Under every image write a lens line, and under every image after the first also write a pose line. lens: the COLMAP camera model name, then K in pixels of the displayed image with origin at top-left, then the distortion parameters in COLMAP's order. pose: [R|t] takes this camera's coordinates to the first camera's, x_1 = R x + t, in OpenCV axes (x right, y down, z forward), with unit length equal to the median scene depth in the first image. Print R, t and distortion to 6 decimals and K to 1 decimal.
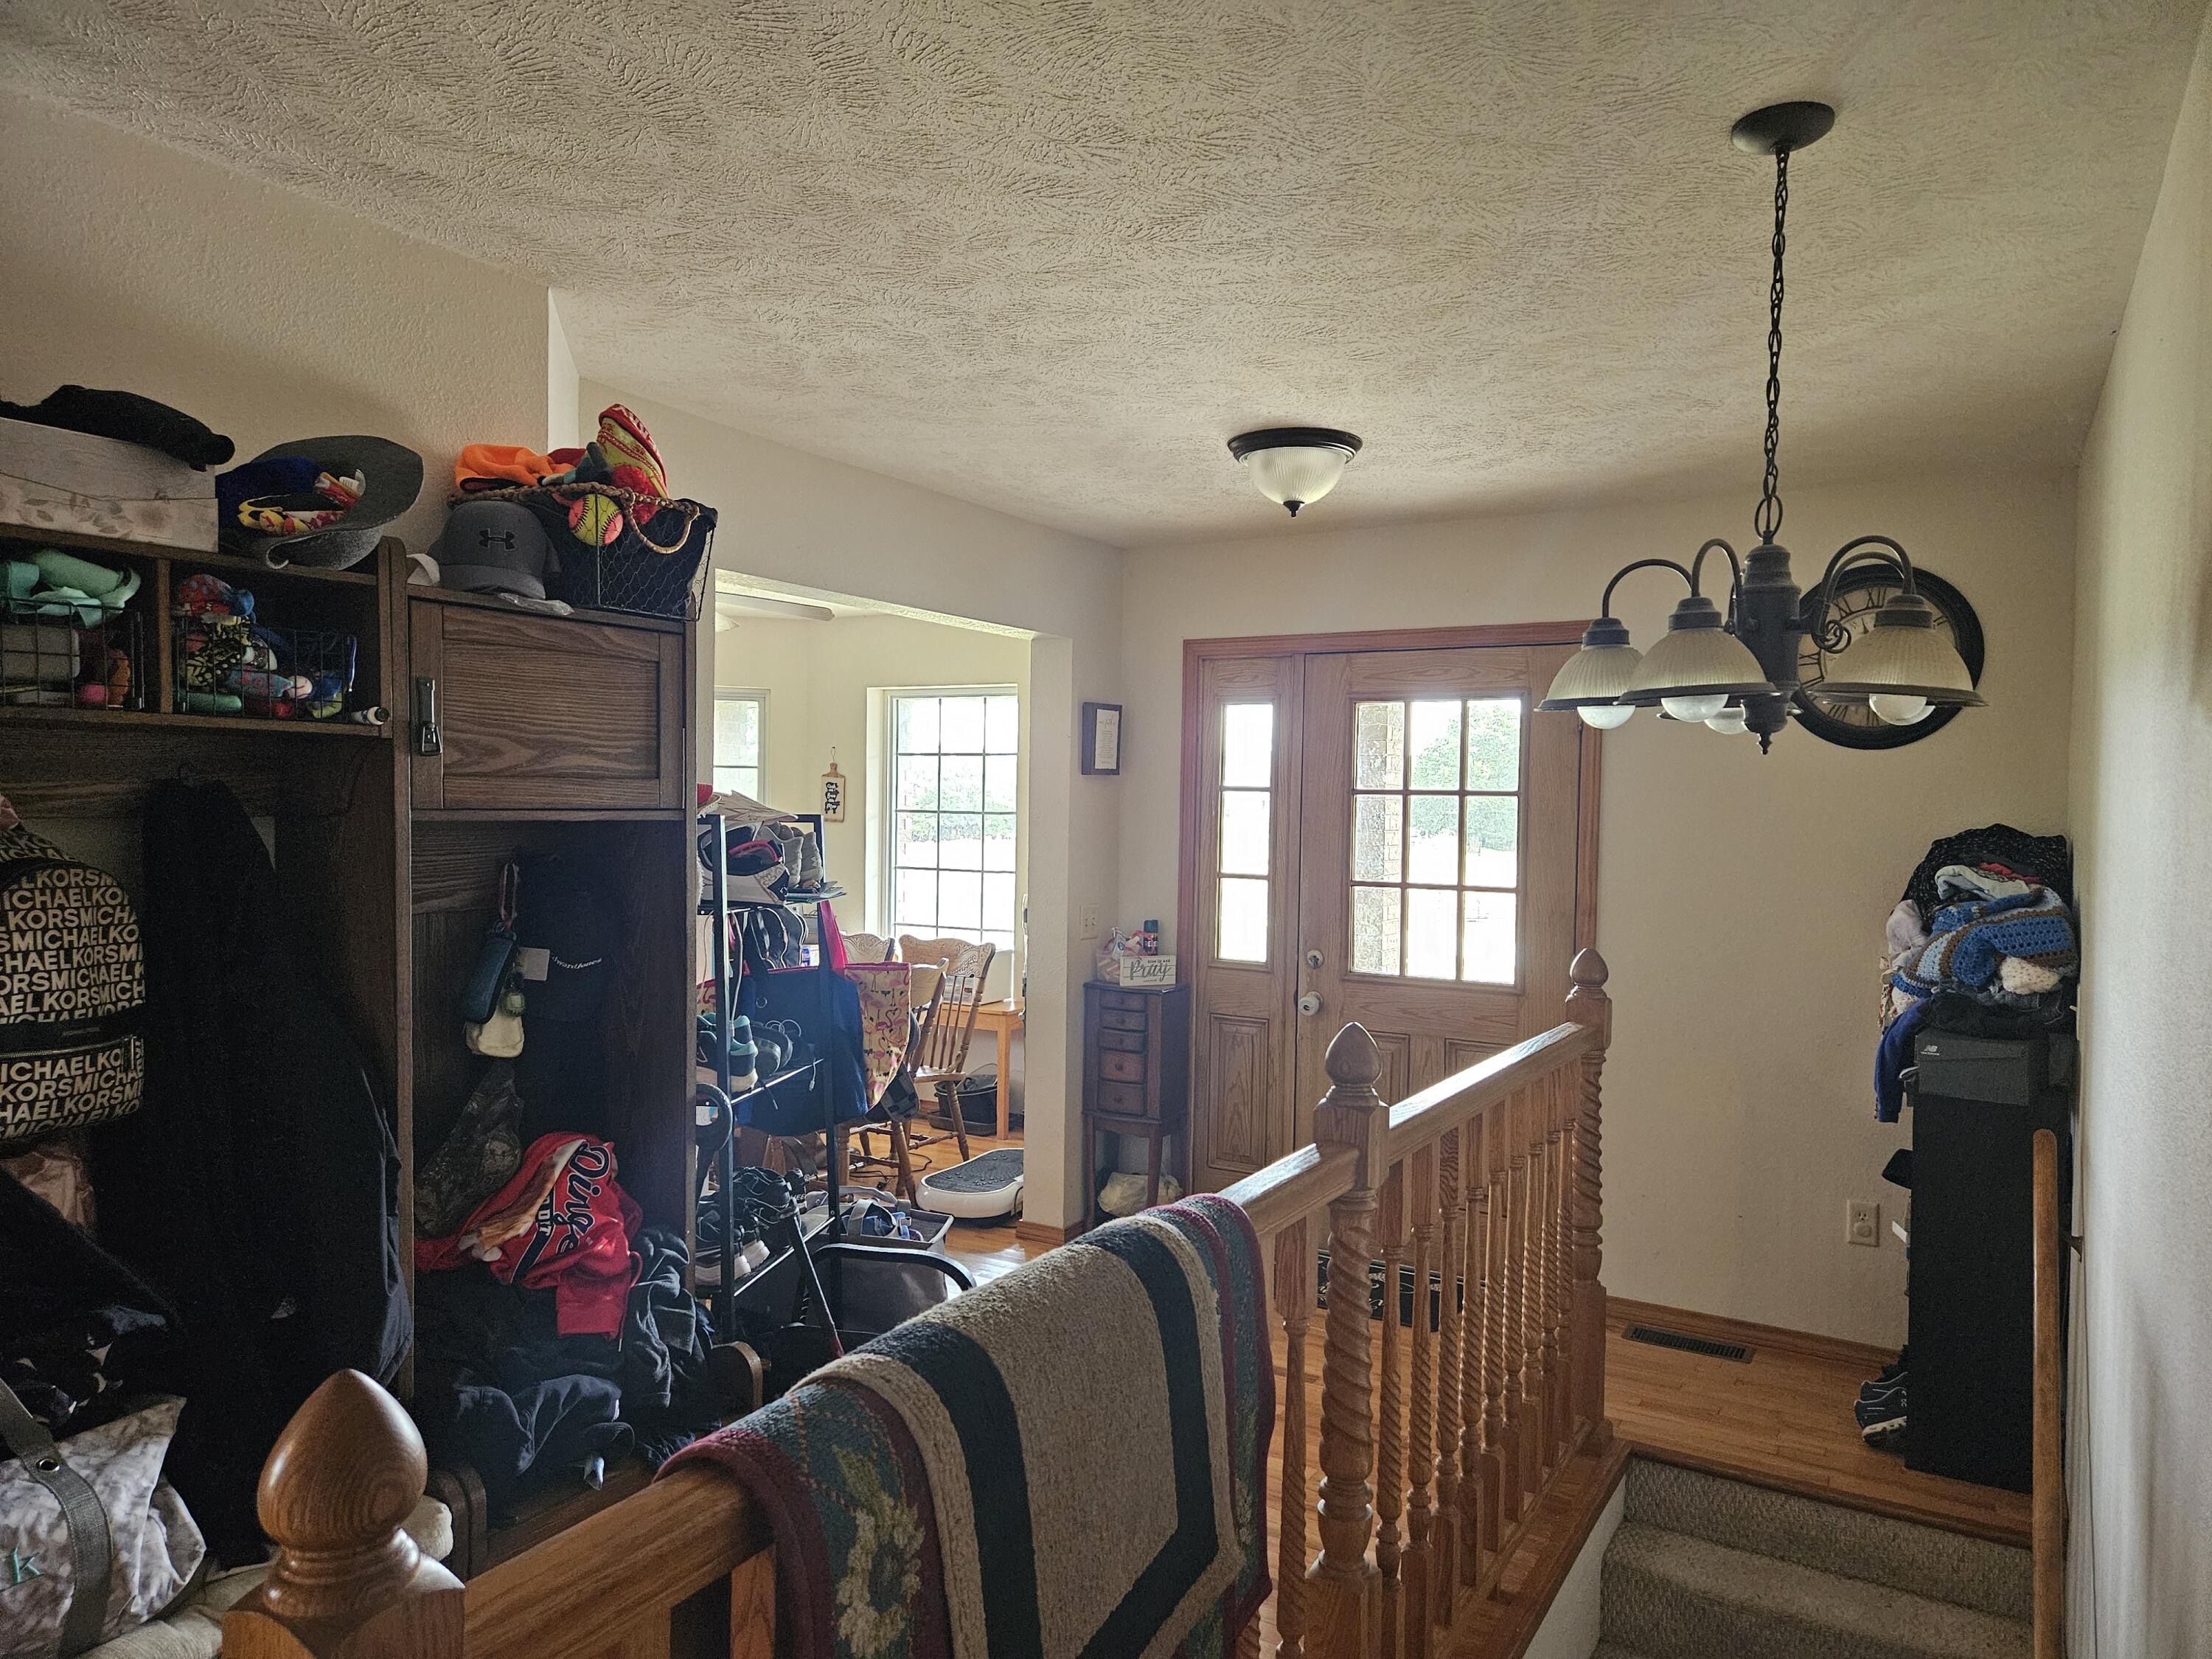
lens RADIAL K [[1458.2, 0, 1106.0], [0, 1458.2, 829.5], [0, 0, 1]] dist [0.056107, 0.000176]
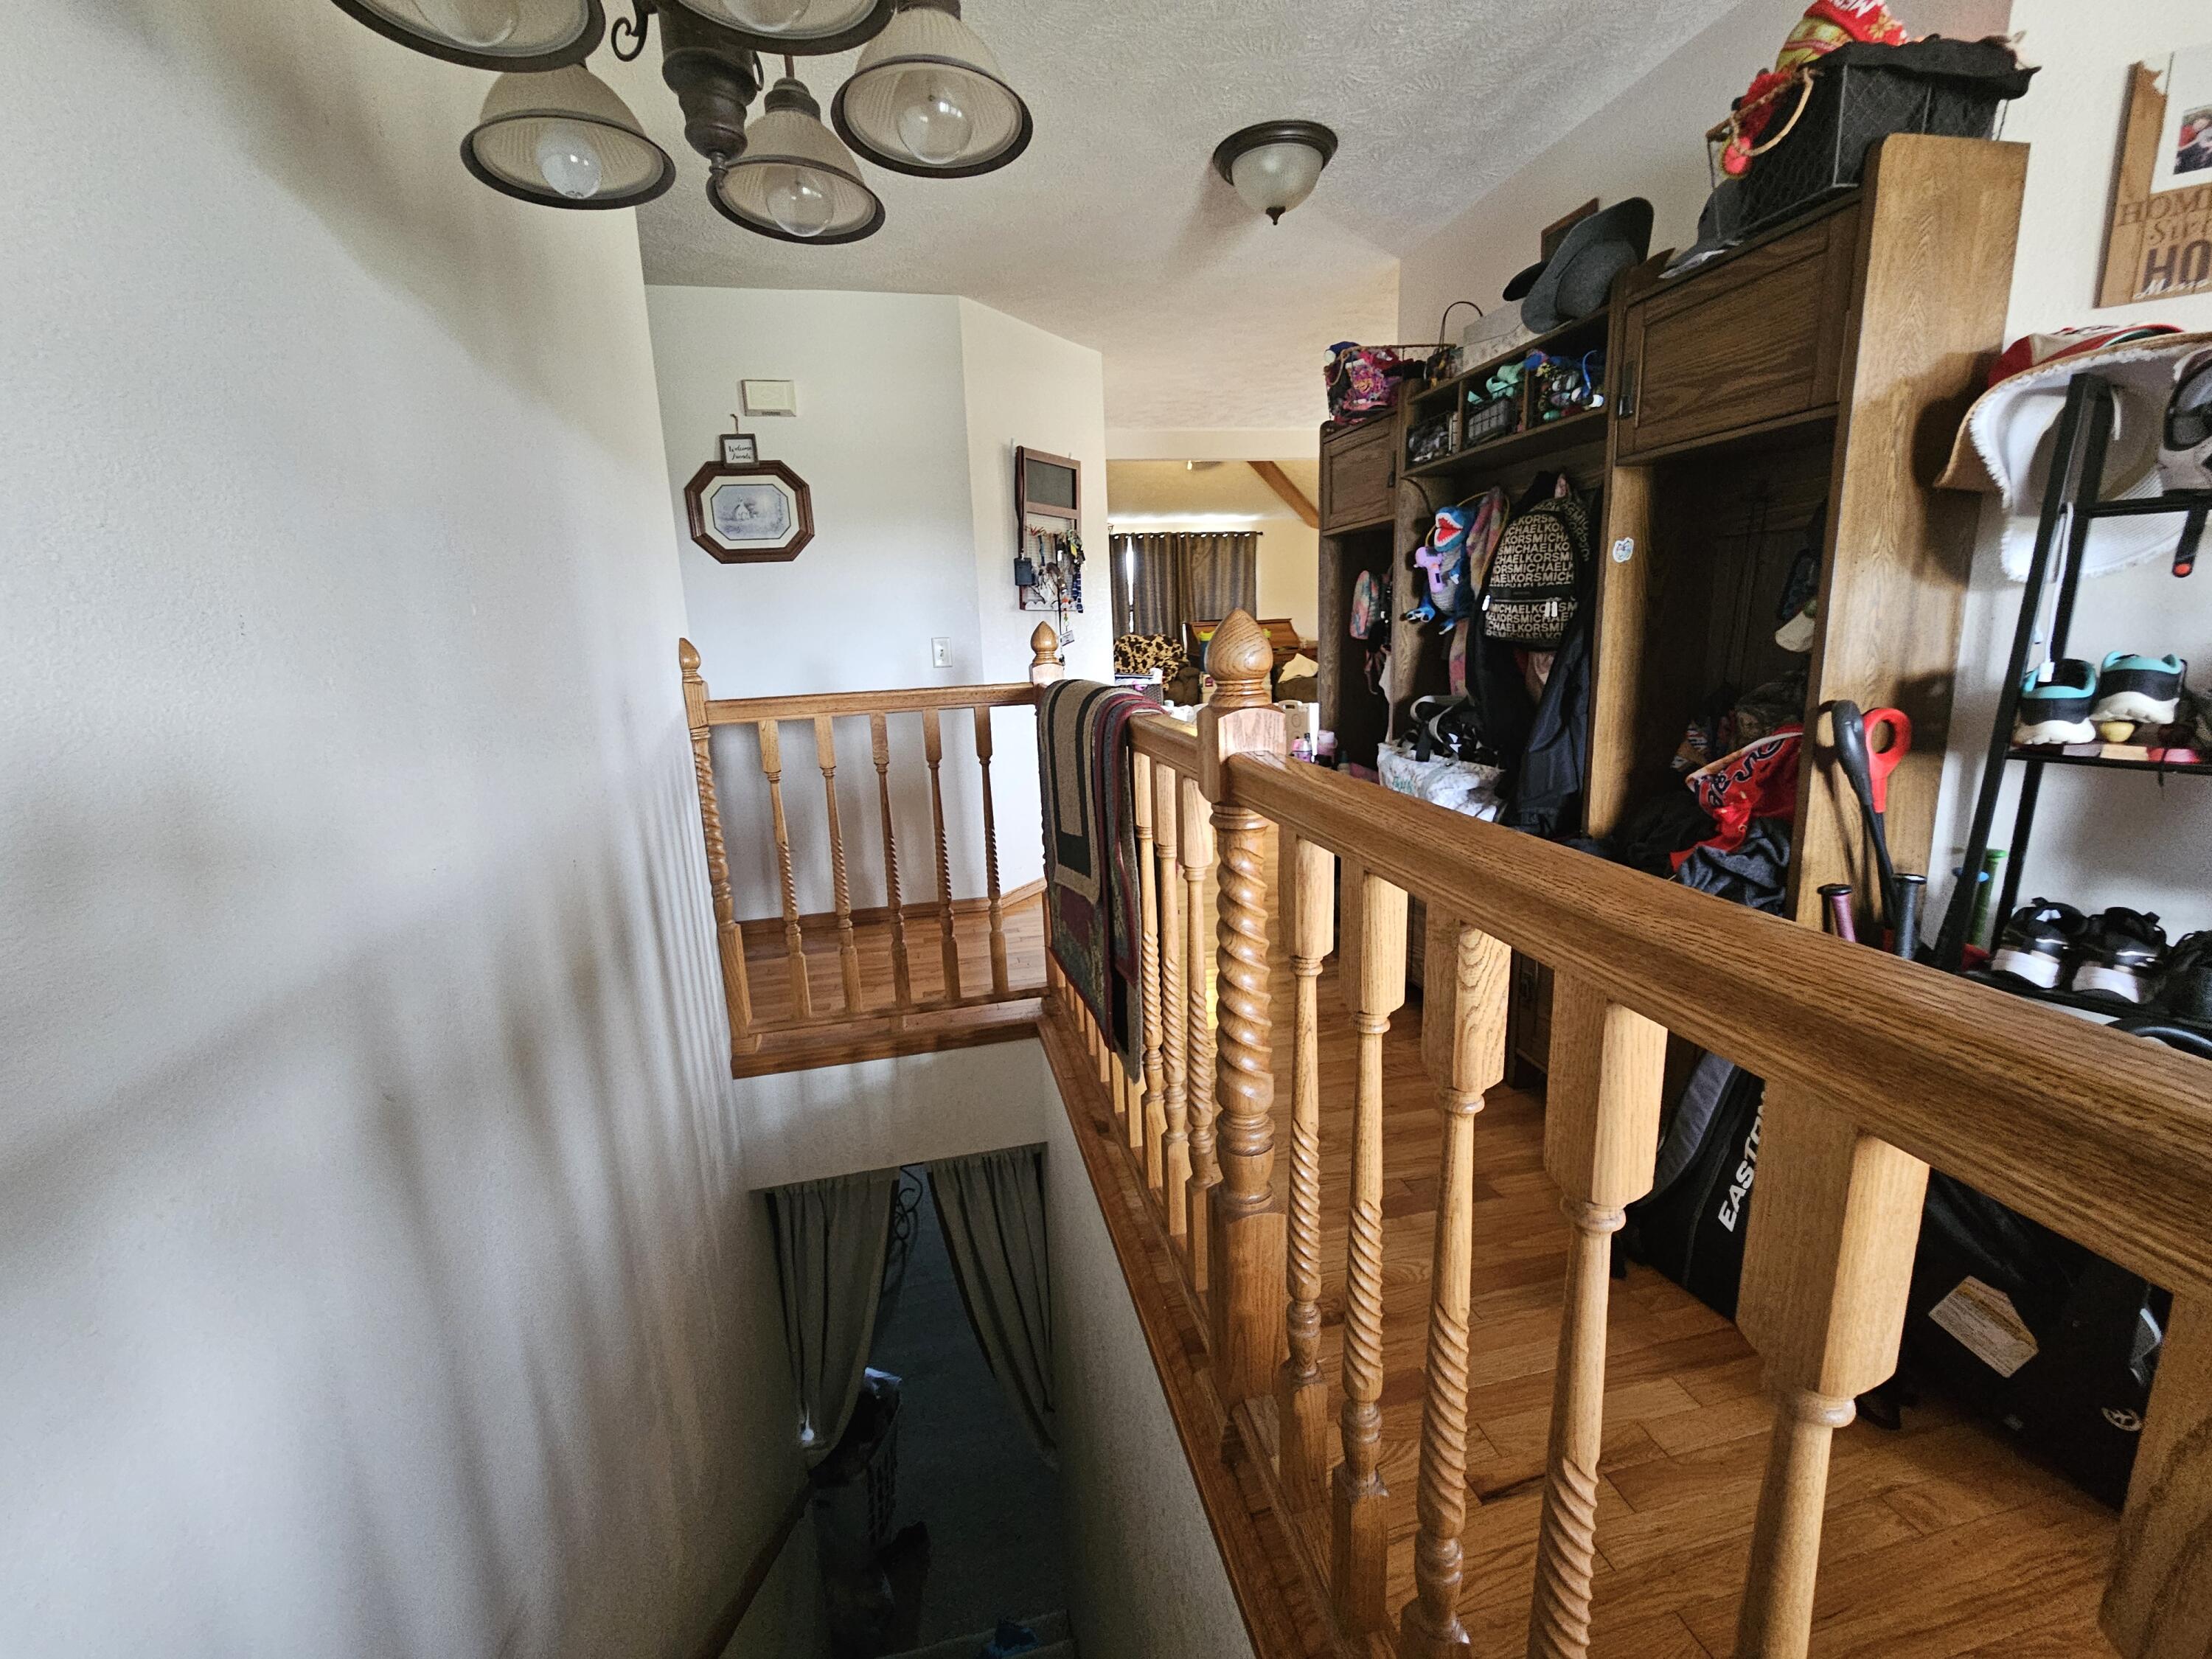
lens RADIAL K [[916.3, 0, 1109.8], [0, 916.3, 810.5], [0, 0, 1]] dist [-0.001513, -0.000088]
pose [[-0.725275, 0.155312, -0.670712, 0.698726], [0.022789, 0.979104, 0.202081, 0.163439], [0.688082, 0.131279, -0.713659, 1.597542]]
